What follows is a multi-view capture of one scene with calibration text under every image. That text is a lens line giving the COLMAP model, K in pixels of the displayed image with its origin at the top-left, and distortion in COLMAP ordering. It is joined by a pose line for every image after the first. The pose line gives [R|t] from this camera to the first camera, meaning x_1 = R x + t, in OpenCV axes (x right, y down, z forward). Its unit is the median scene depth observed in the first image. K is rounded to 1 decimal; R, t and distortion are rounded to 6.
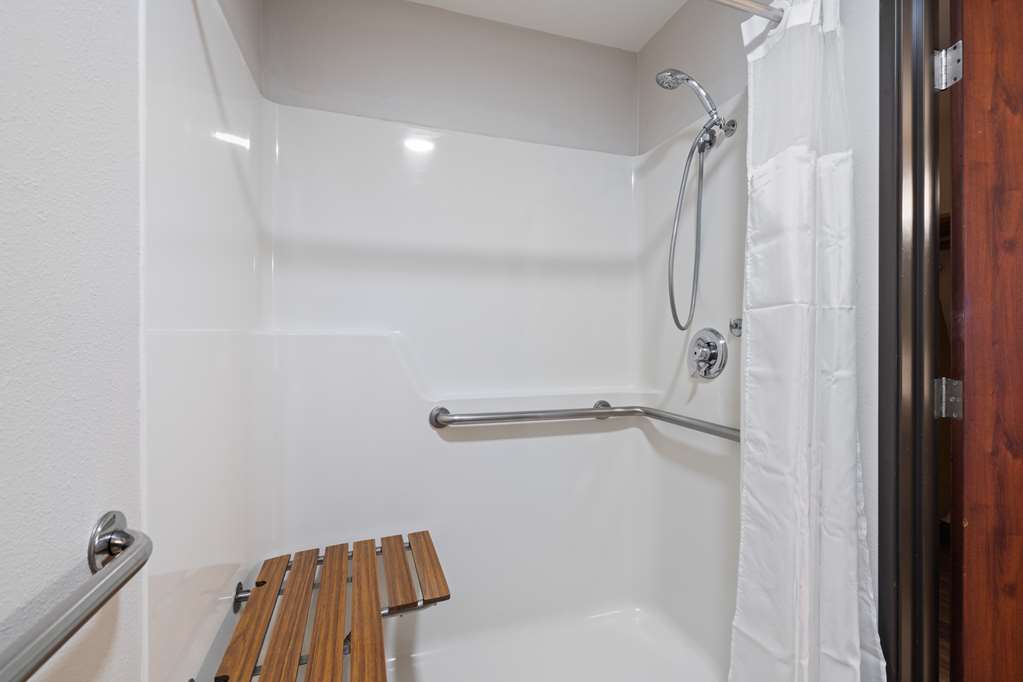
lens RADIAL K [[450.0, 0, 511.3], [0, 450.0, 346.2], [0, 0, 1]] dist [0.000029, 0.000117]
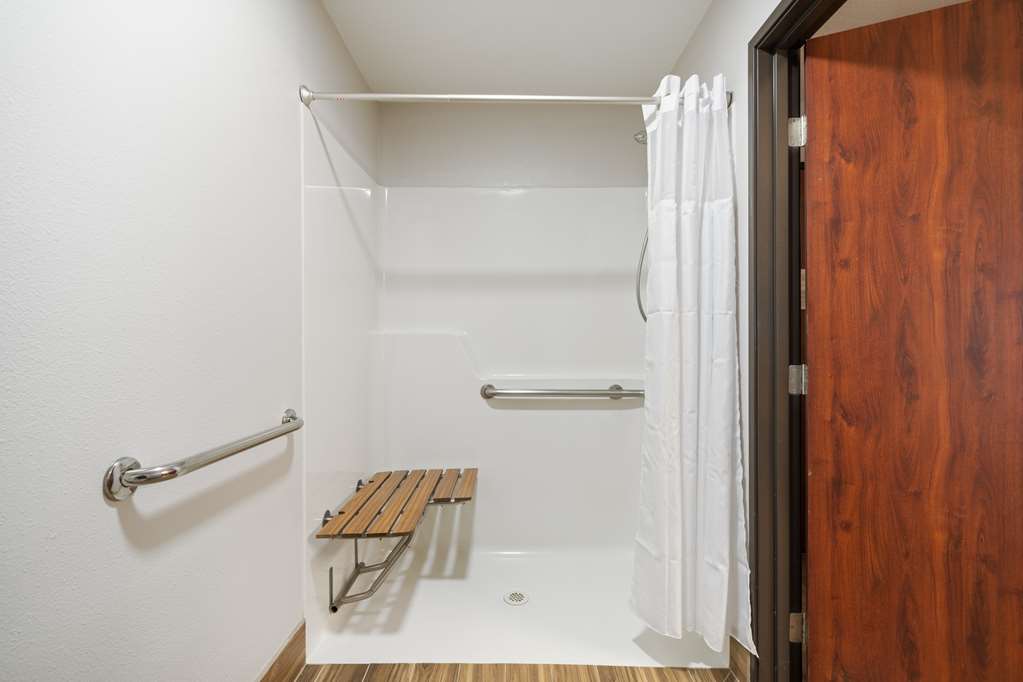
lens RADIAL K [[461.3, 0, 510.1], [0, 461.3, 342.2], [0, 0, 1]] dist [-0.000797, -0.000005]
pose [[0.946353, -0.000425, -0.323136, 0.599089], [0.000064, 0.999999, -0.001127, 0.006707], [0.323136, 0.001046, 0.946352, -0.569674]]
